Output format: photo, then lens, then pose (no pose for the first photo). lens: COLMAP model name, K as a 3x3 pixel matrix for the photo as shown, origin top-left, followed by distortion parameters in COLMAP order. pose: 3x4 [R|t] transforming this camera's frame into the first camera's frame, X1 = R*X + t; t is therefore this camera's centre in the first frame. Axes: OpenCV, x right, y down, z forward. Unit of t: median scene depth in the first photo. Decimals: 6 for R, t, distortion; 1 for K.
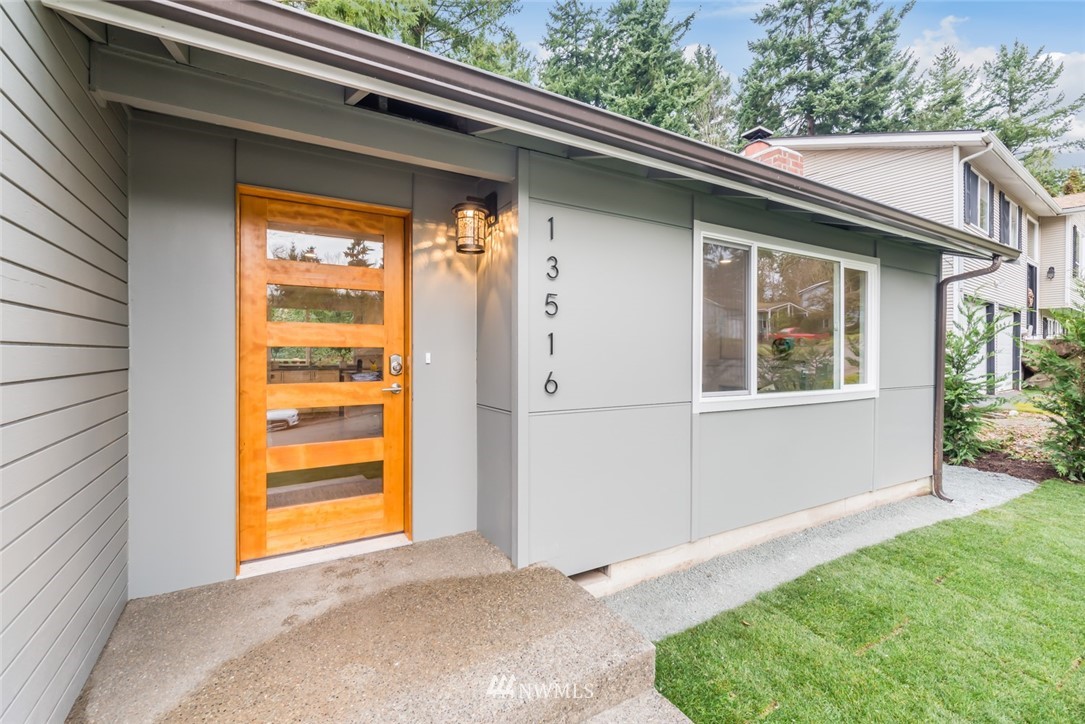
lens RADIAL K [[468.2, 0, 542.5], [0, 468.2, 362.0], [0, 0, 1]] dist [0.000222, 0.000100]
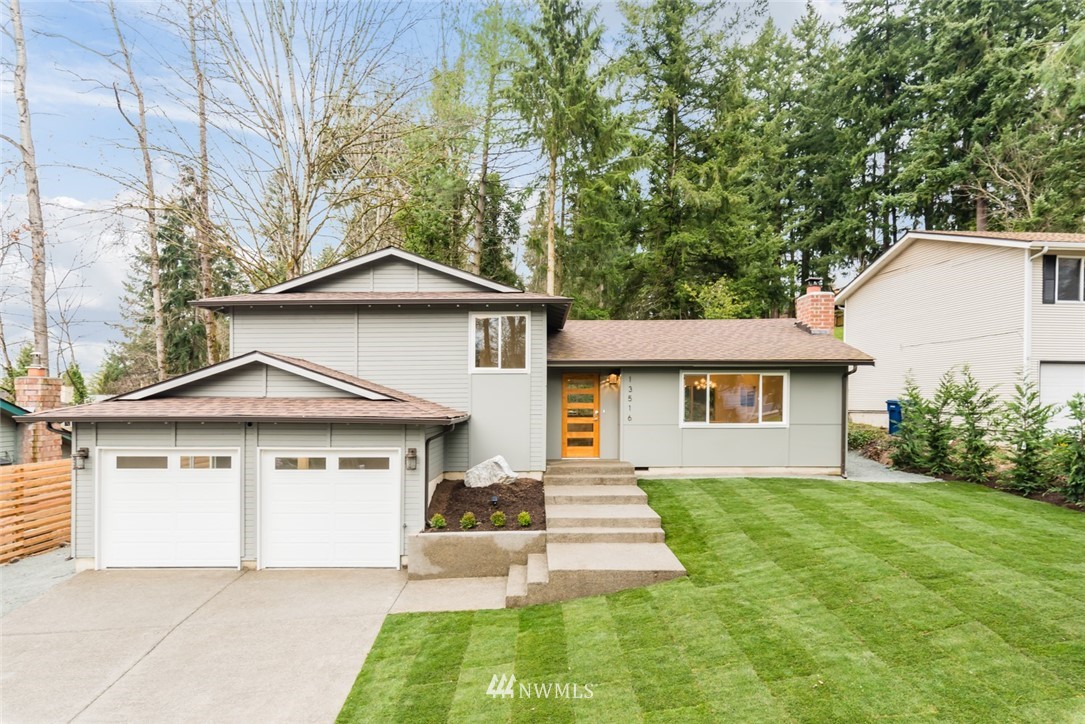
lens RADIAL K [[635.5, 0, 543.5], [0, 635.5, 414.9], [0, 0, 1]] dist [0.006658, 0.000364]
pose [[0.864603, 0.002523, -0.502449, 0.144339], [-0.003078, 0.999995, -0.000275, 0.001712], [0.502446, 0.001785, 0.864607, -0.278932]]
